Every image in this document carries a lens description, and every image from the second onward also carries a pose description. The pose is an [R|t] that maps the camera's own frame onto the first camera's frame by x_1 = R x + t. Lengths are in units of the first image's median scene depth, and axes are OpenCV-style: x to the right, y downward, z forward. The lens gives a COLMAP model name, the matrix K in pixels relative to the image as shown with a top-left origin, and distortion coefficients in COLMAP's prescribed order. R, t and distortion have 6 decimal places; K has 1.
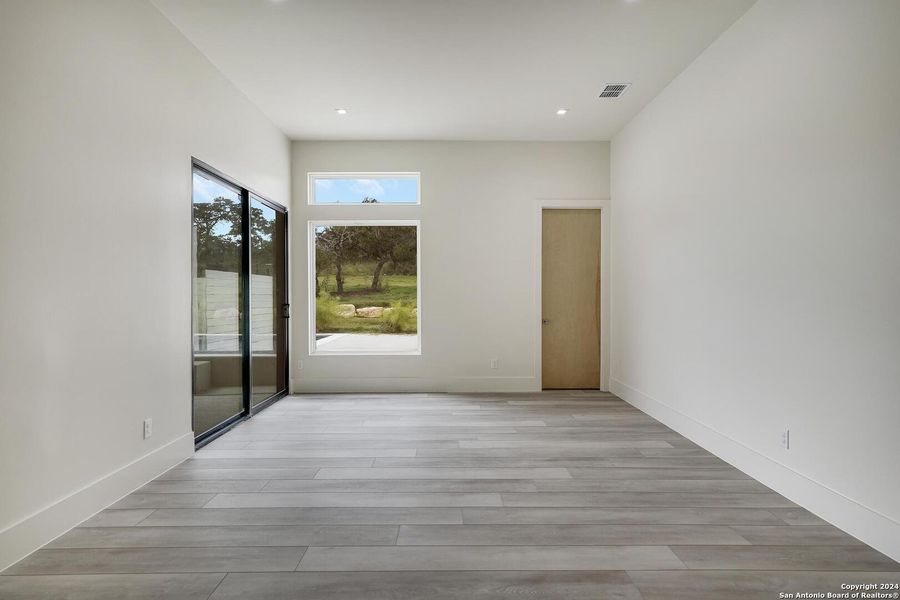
lens RADIAL K [[481.5, 0, 450.1], [0, 481.5, 298.9], [0, 0, 1]] dist [0.002907, 0.001150]
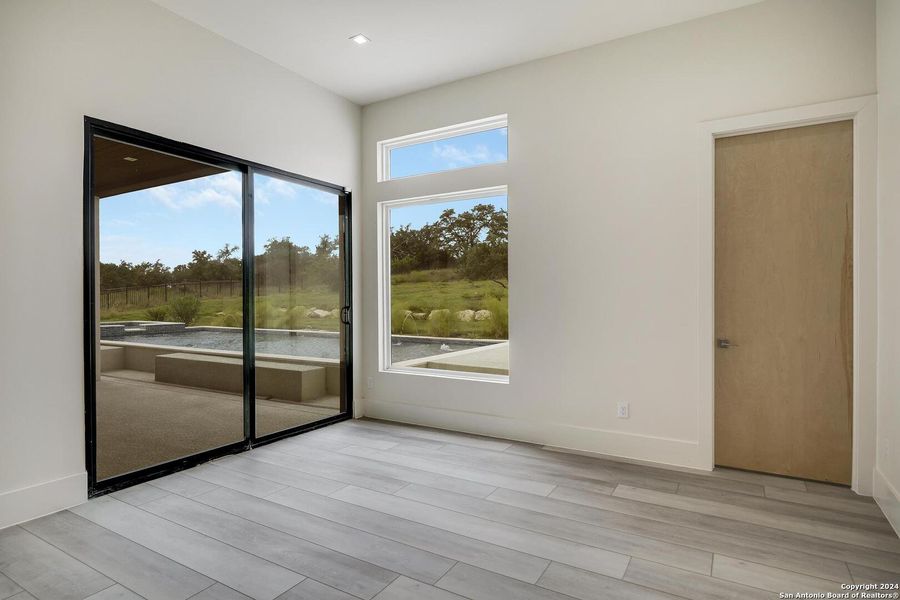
lens RADIAL K [[481.5, 0, 449.9], [0, 481.5, 297.5], [0, 0, 1]] dist [0.002907, 0.001150]
pose [[0.862294, 0.001280, -0.506407, 0.208963], [-0.004330, 0.999979, -0.004846, -0.001290], [0.506390, 0.006372, 0.862281, 0.371954]]
